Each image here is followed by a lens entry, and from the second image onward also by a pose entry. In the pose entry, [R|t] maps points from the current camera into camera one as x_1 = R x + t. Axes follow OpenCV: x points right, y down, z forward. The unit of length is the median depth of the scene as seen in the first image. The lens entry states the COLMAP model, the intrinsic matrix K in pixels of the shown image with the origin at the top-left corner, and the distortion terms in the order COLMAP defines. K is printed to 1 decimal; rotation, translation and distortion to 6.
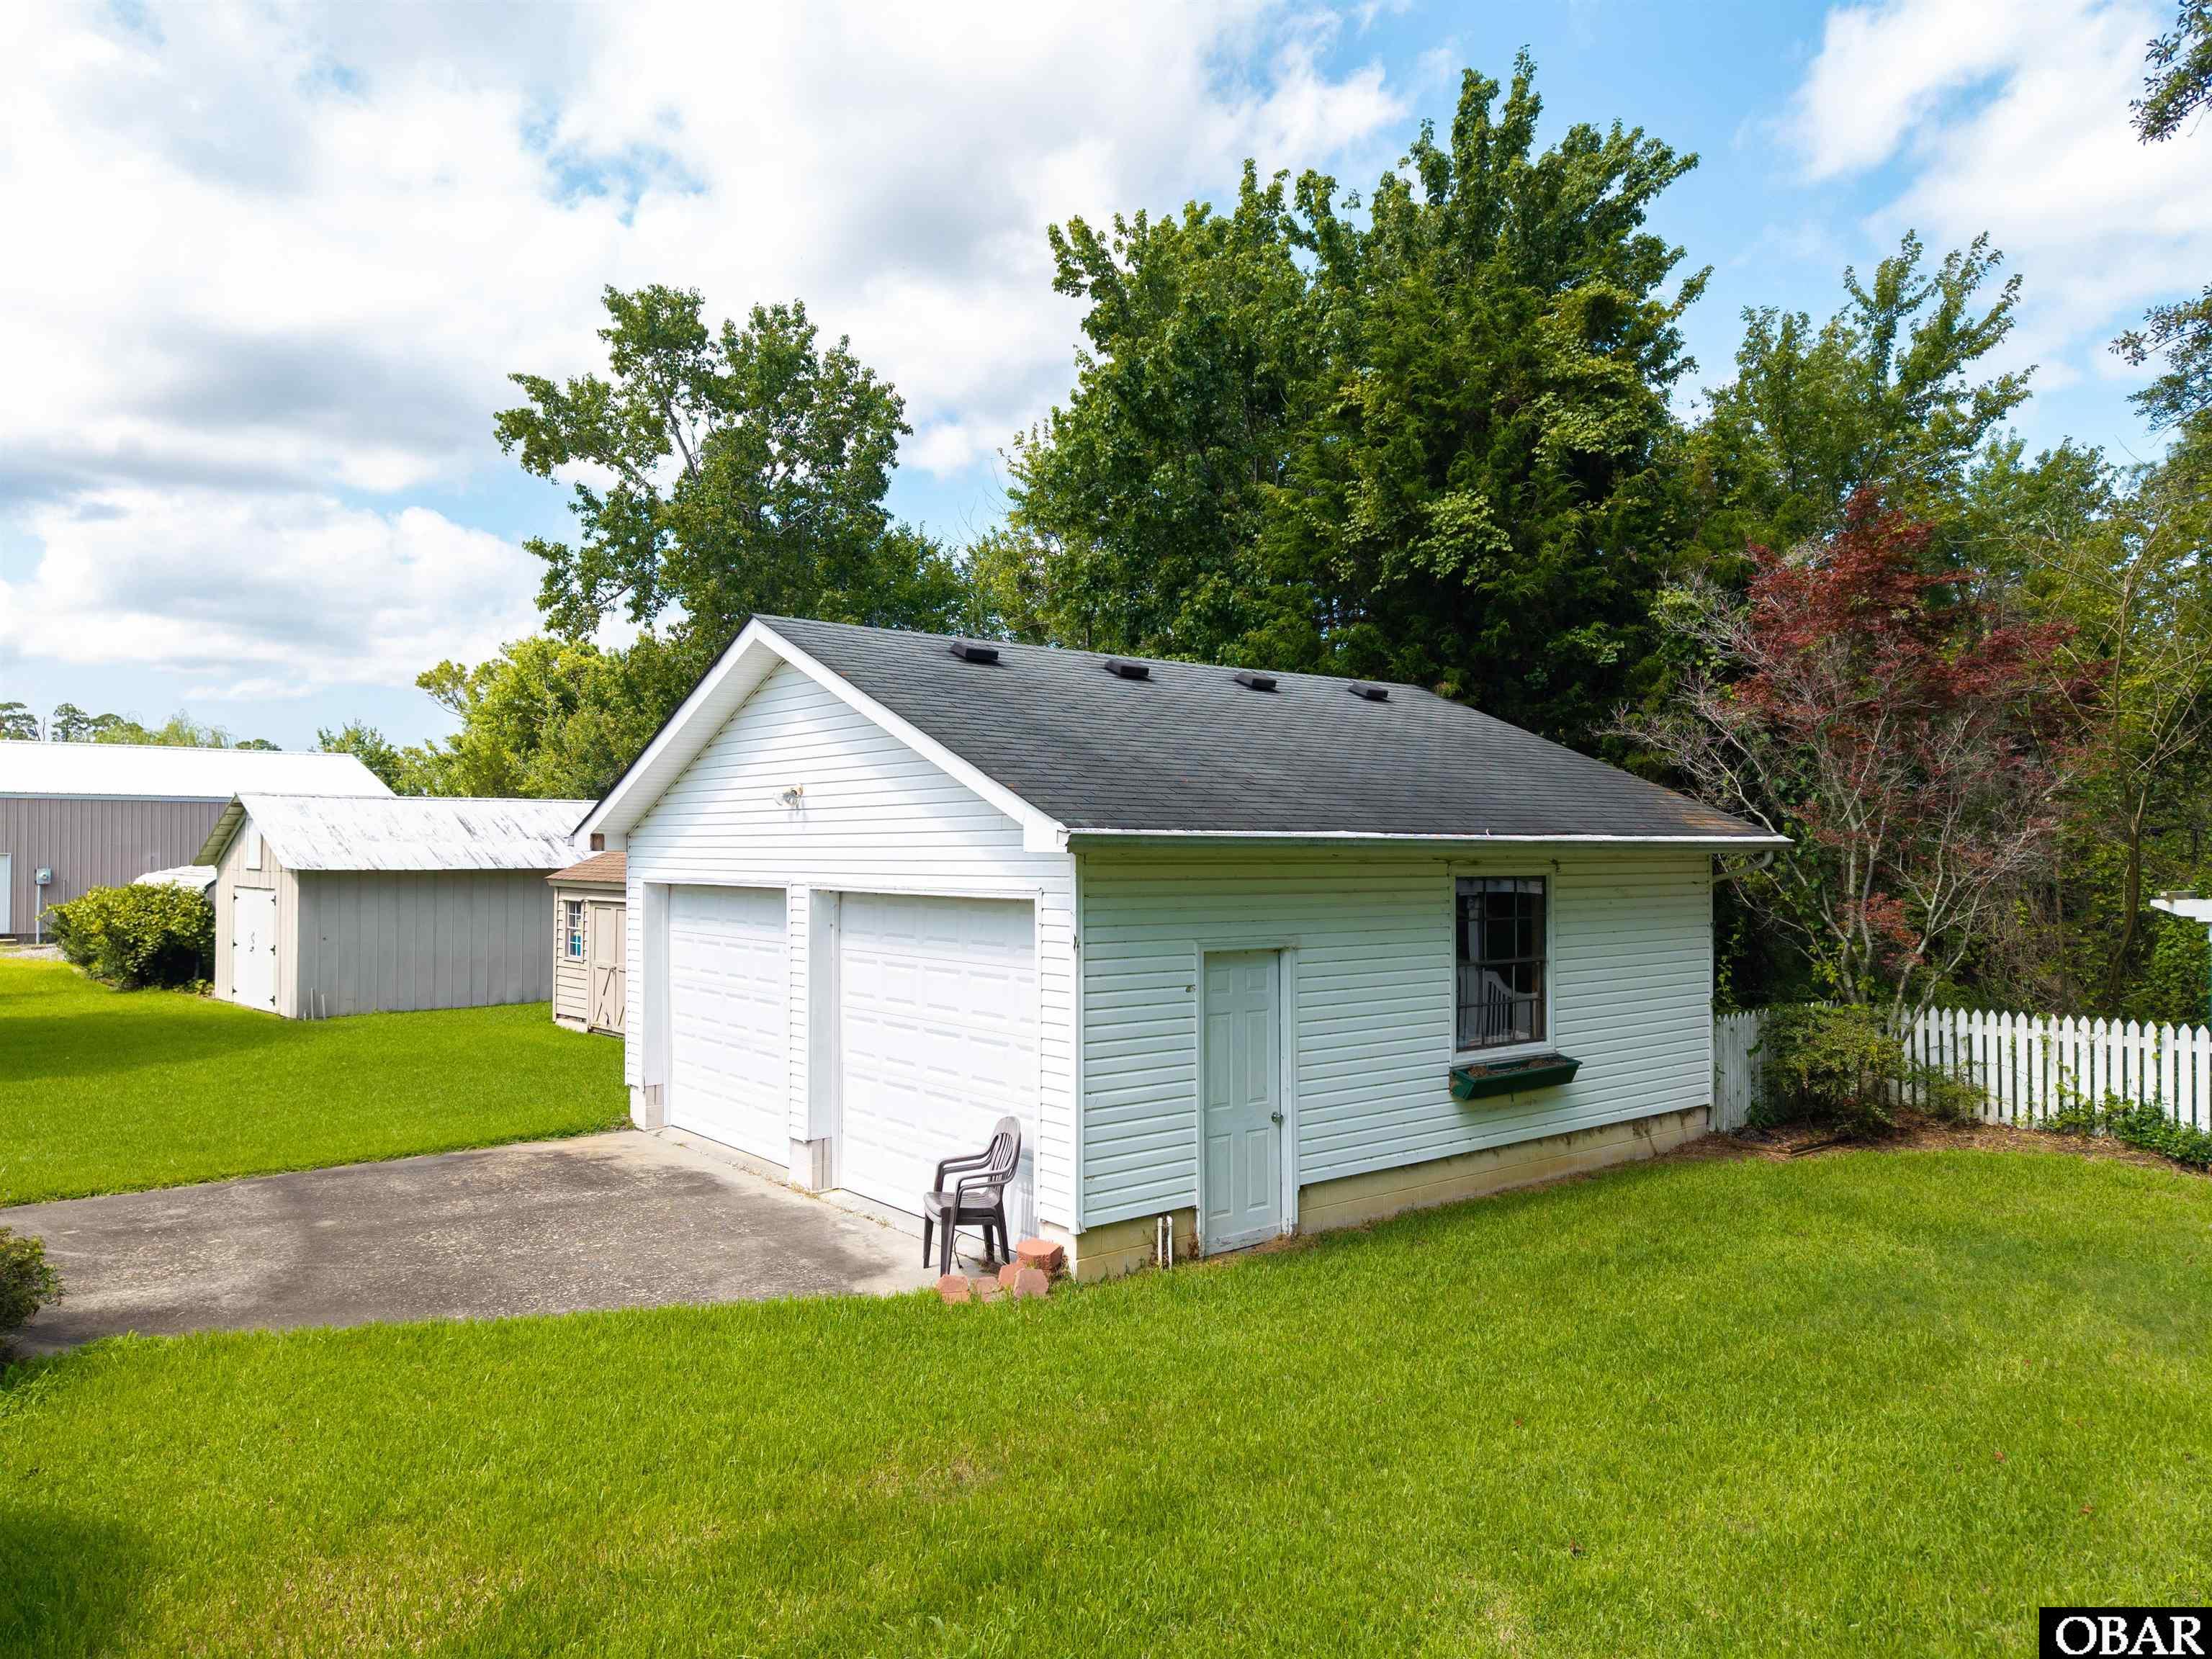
lens RADIAL K [[1478.8, 0, 1118.1], [0, 1478.8, 821.9], [0, 0, 1]] dist [0.047740, -0.047625]
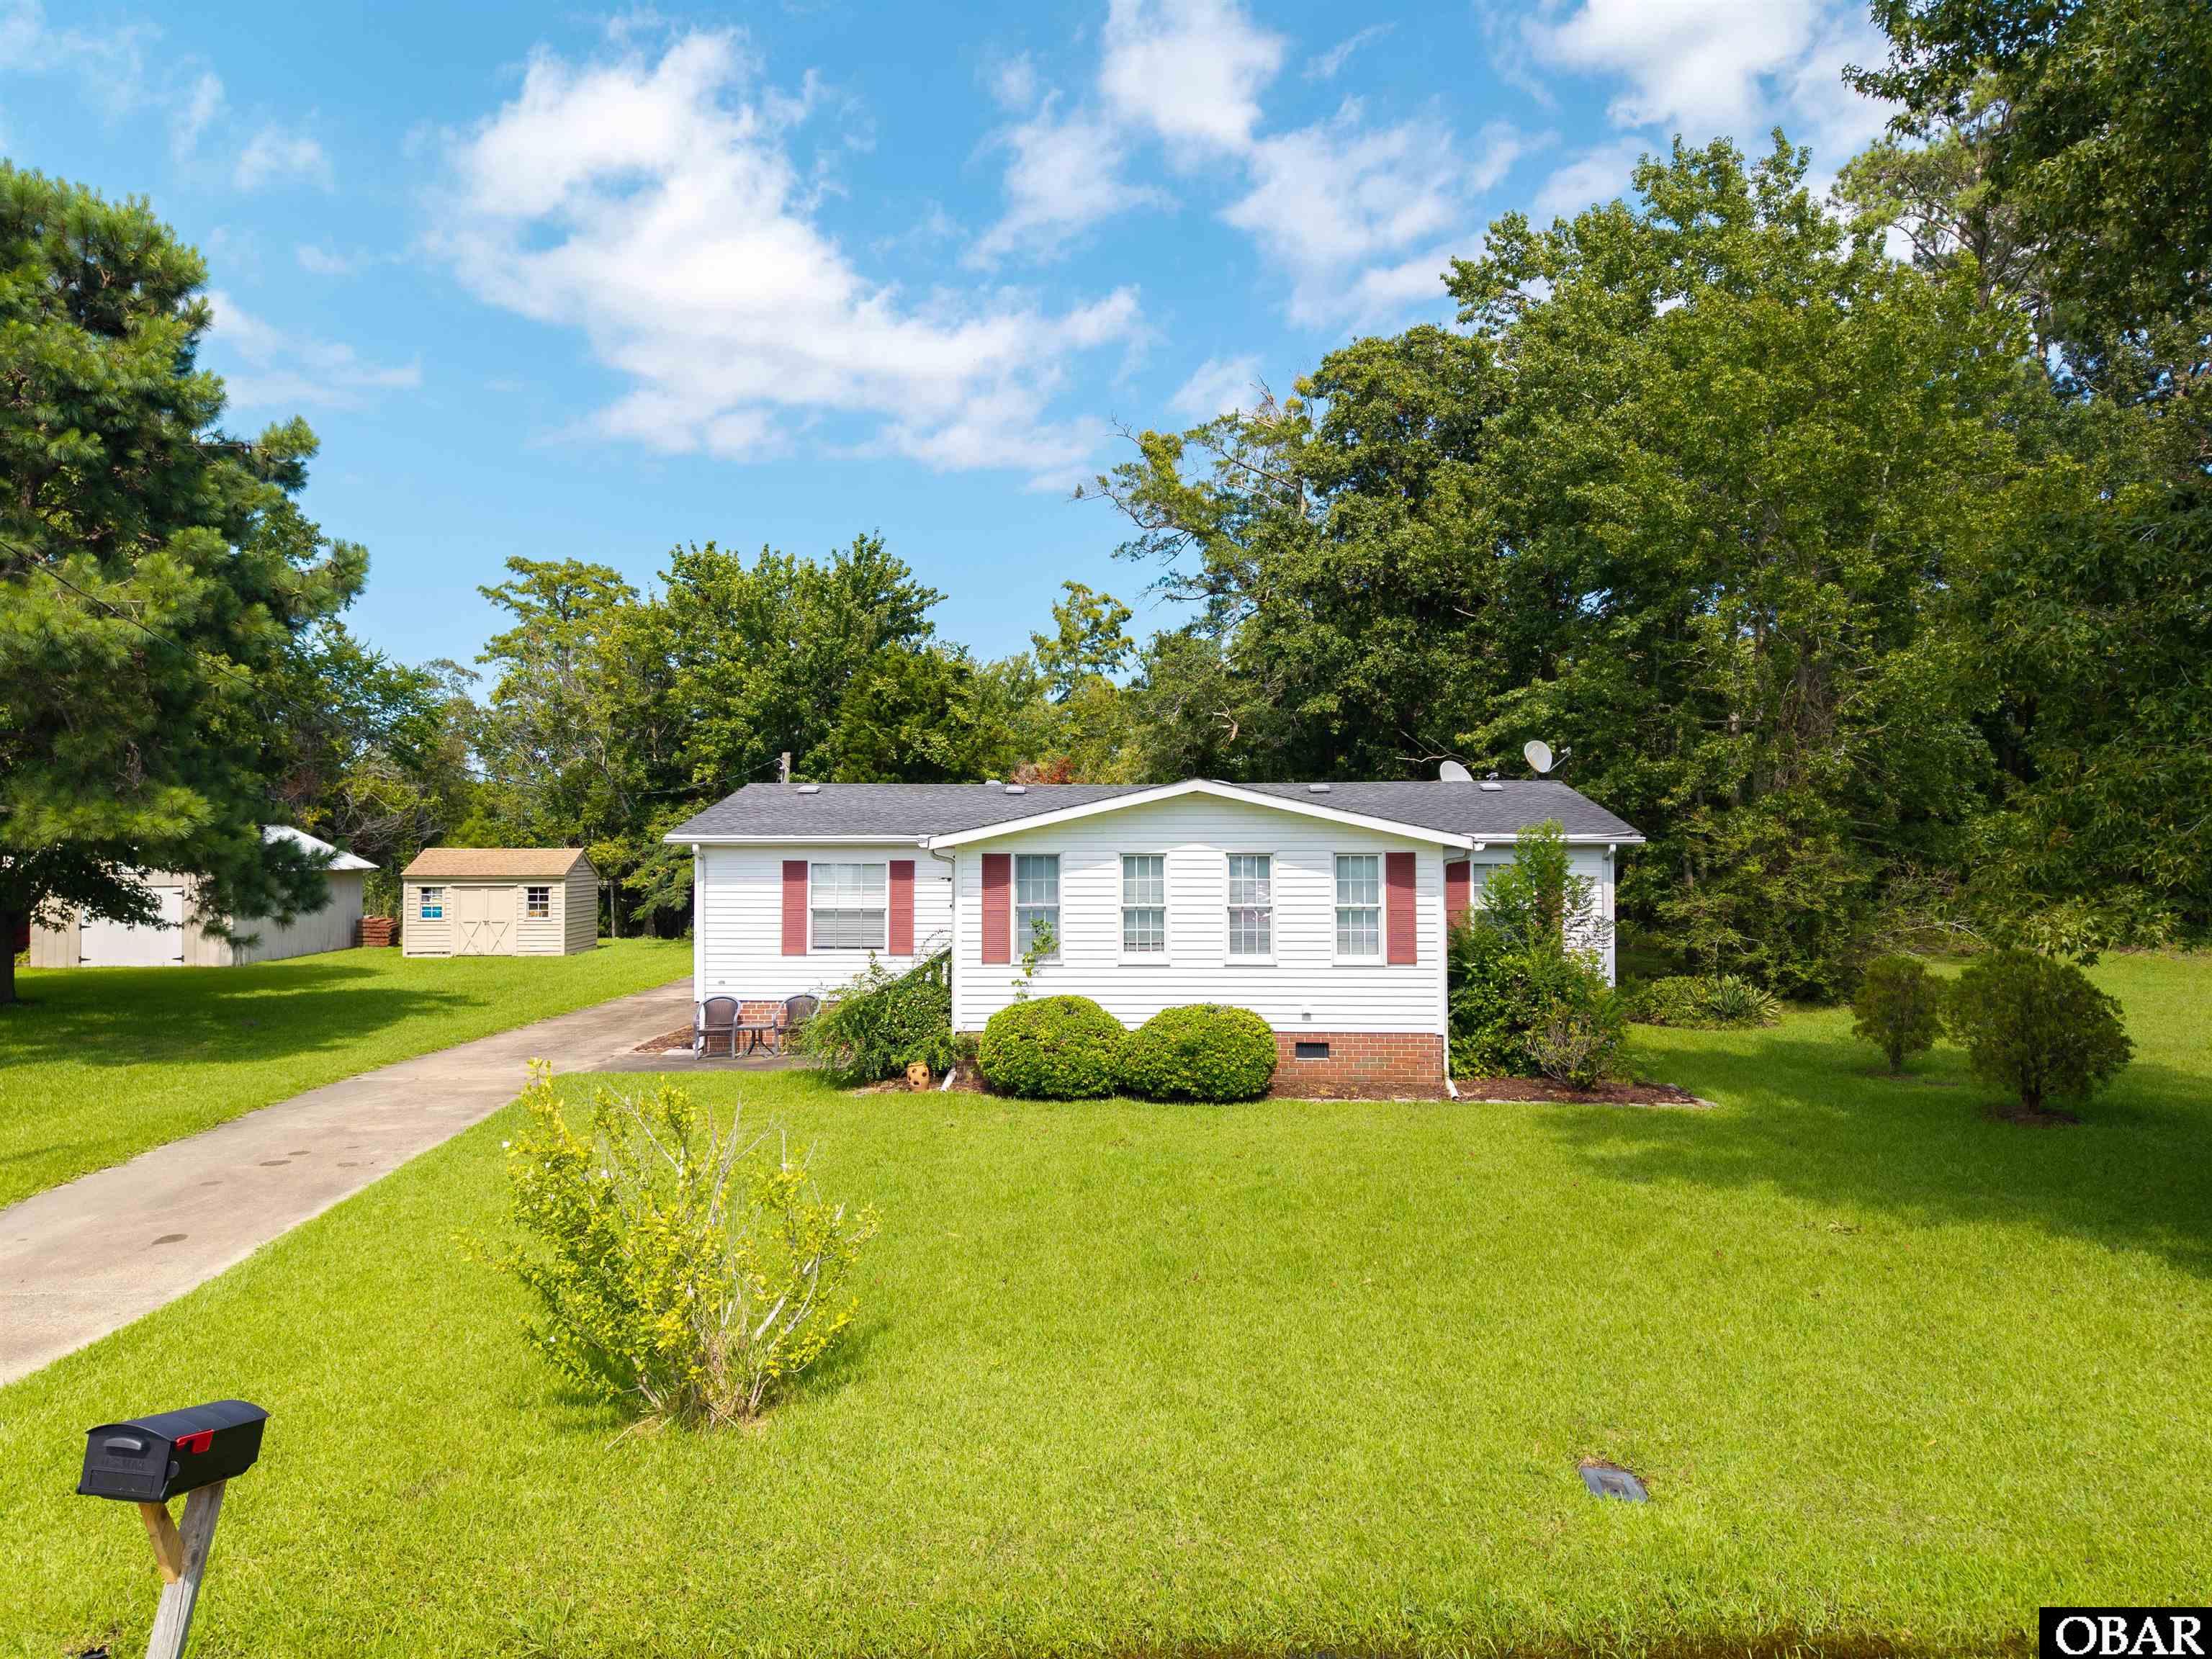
lens RADIAL K [[1485.2, 0, 1121.5], [0, 1485.2, 828.0], [0, 0, 1]] dist [0.006552, 0.002469]
pose [[0.635378, 0.005043, 0.772185, -1.826972], [-0.011279, 0.999933, 0.002750, -0.048223], [-0.772119, -0.010457, 0.635392, -1.162527]]
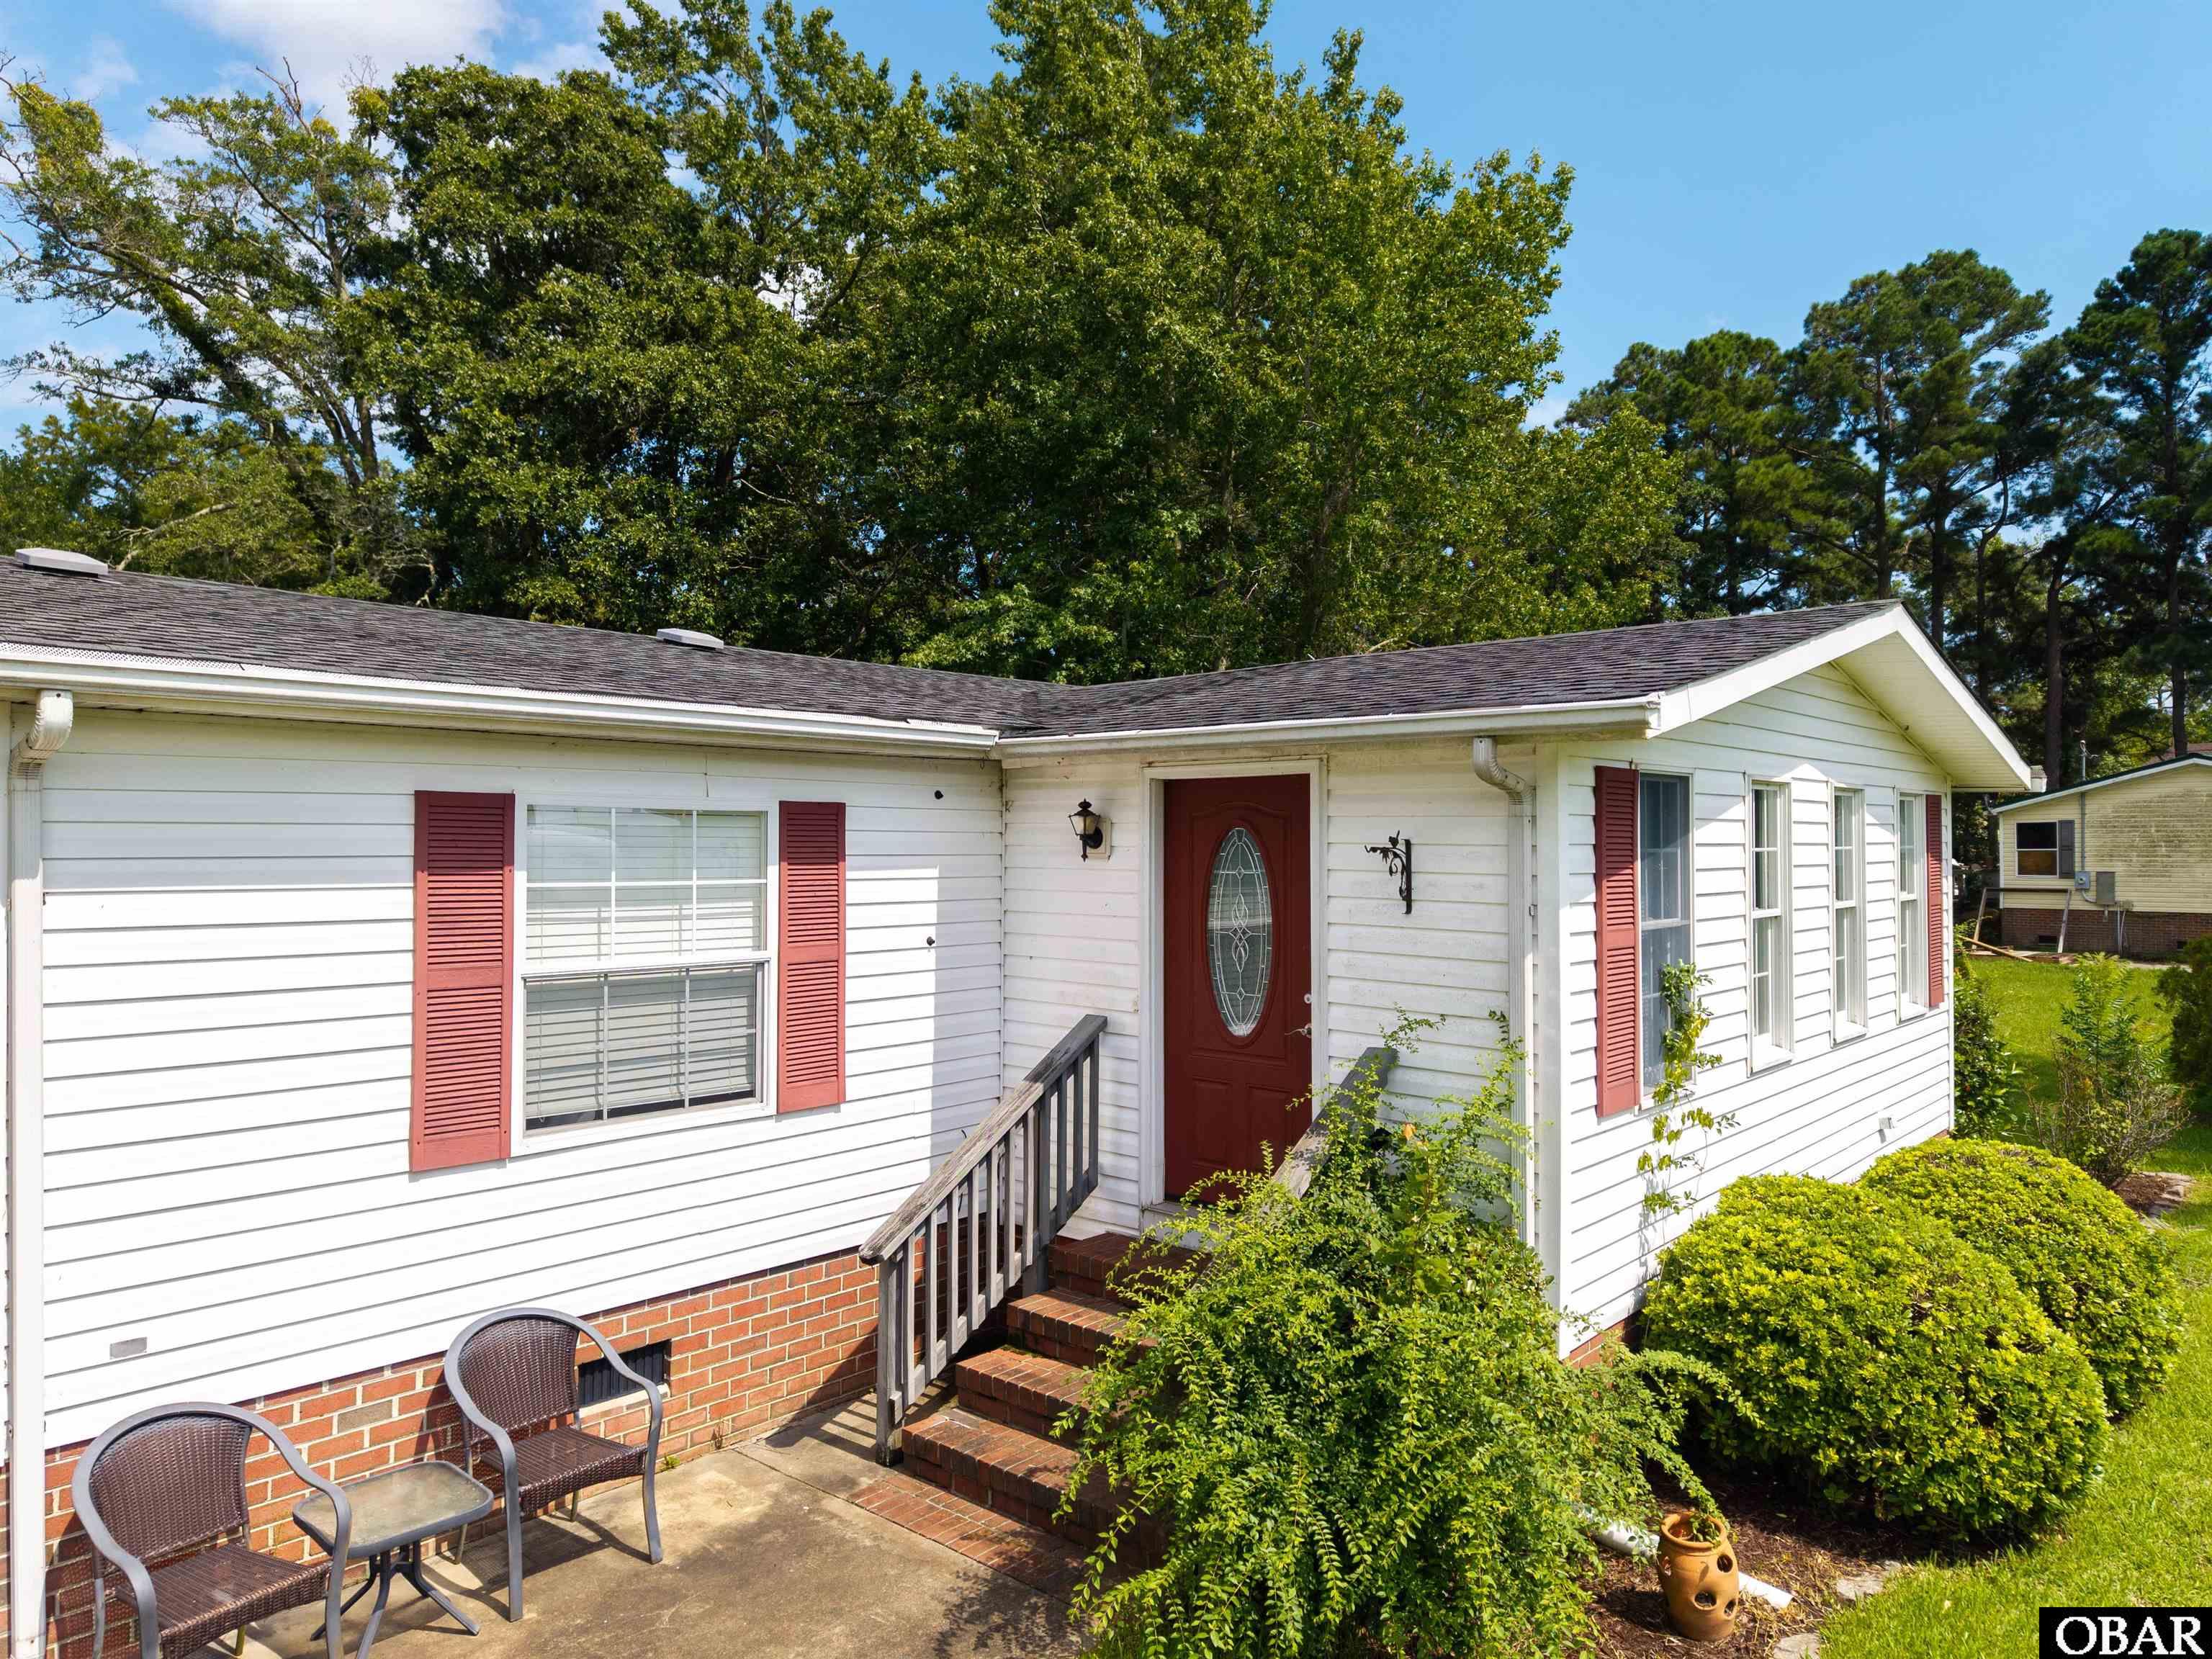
lens RADIAL K [[1478.8, 0, 1118.1], [0, 1478.8, 821.9], [0, 0, 1]] dist [0.047740, -0.047625]
pose [[-0.181457, 0.009752, 0.983351, -1.312664], [-0.020069, 0.999706, -0.013617, -0.000950], [-0.983194, -0.022206, -0.181208, -0.109558]]
